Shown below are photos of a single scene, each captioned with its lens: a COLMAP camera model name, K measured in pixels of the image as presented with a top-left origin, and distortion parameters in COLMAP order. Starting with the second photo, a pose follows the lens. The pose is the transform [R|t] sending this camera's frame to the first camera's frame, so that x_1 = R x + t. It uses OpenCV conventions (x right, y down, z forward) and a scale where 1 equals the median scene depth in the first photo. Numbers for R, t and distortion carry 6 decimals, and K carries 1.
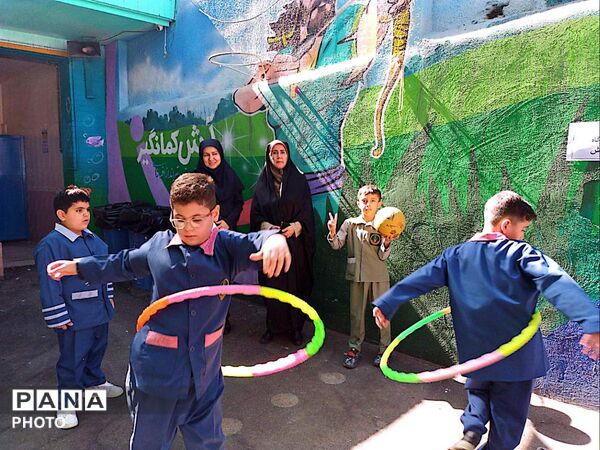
lens RADIAL K [[439.3, 0, 300.0], [0, 439.3, 226.8], [0, 0, 1]] dist [-0.017855, -0.019657]
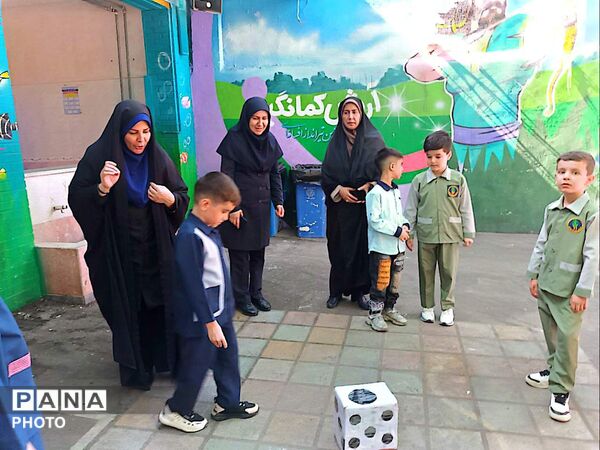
lens RADIAL K [[439.3, 0, 299.7], [0, 439.3, 223.7], [0, 0, 1]] dist [-0.017855, -0.019657]
pose [[0.835512, -0.130390, 0.533777, -1.254010], [0.099694, 0.991286, 0.086100, 0.003802], [-0.540352, -0.018723, 0.841231, 0.129202]]
